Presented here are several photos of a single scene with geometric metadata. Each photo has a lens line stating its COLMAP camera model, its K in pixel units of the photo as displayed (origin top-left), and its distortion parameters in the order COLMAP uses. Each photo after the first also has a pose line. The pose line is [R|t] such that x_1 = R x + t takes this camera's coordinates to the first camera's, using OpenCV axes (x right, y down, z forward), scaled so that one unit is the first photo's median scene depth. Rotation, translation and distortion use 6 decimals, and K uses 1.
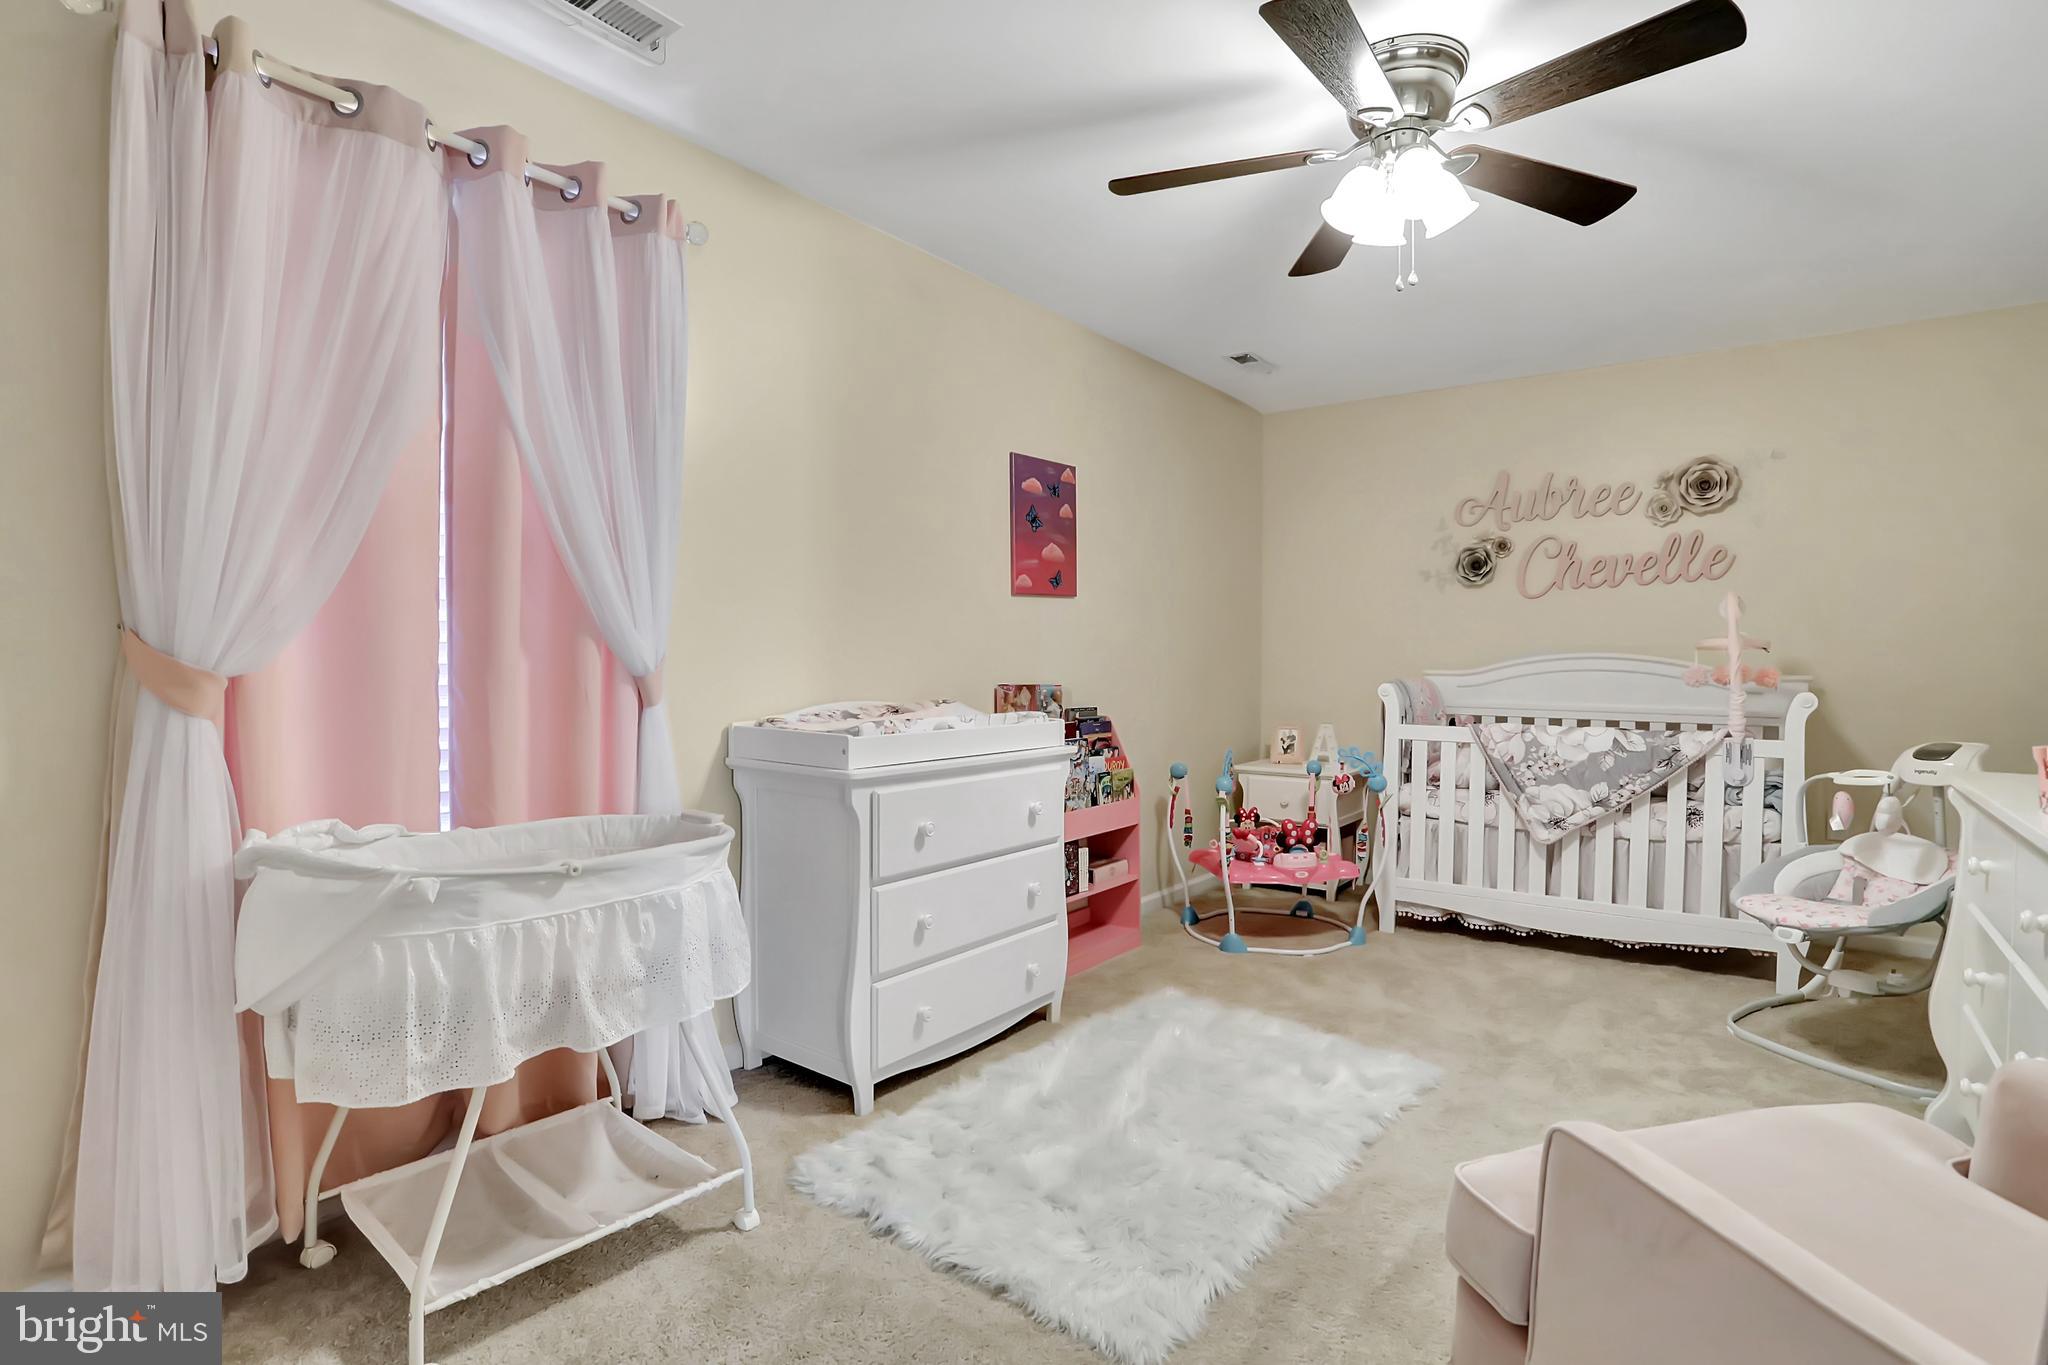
lens RADIAL K [[1039.4, 0, 1010.5], [0, 1039.4, 633.0], [0, 0, 1]] dist [-0.079543, 0.044228]
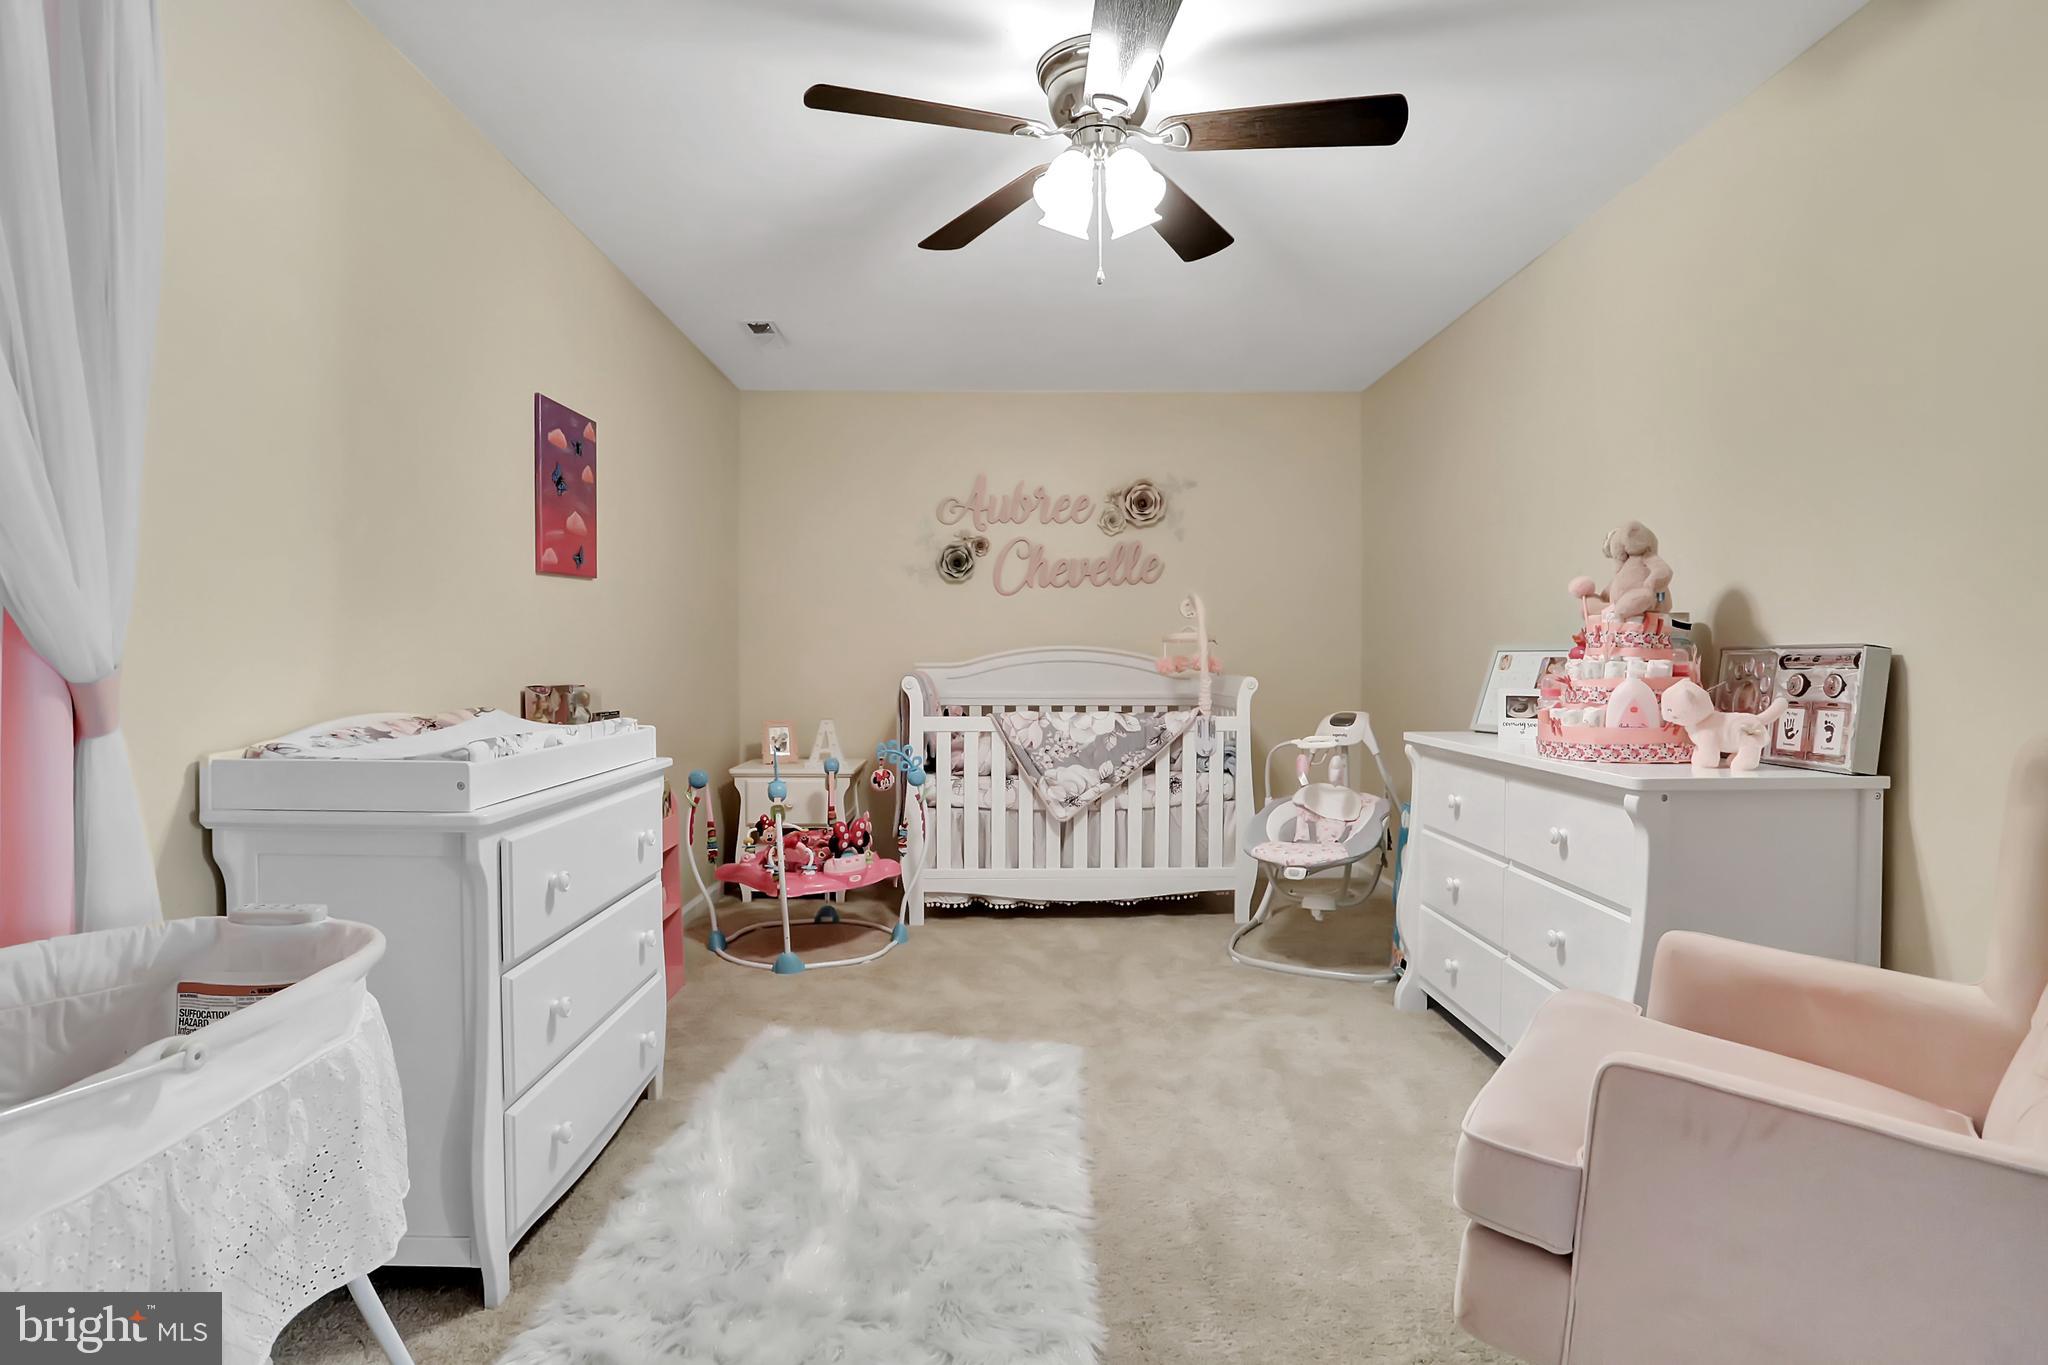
lens RADIAL K [[1039.4, 0, 1010.5], [0, 1039.4, 633.0], [0, 0, 1]] dist [-0.079543, 0.044228]
pose [[0.784196, 0.005528, 0.620489, -0.201504], [-0.007232, 0.999974, 0.000232, 0.006576], [-0.620472, -0.004669, 0.784215, 0.164690]]
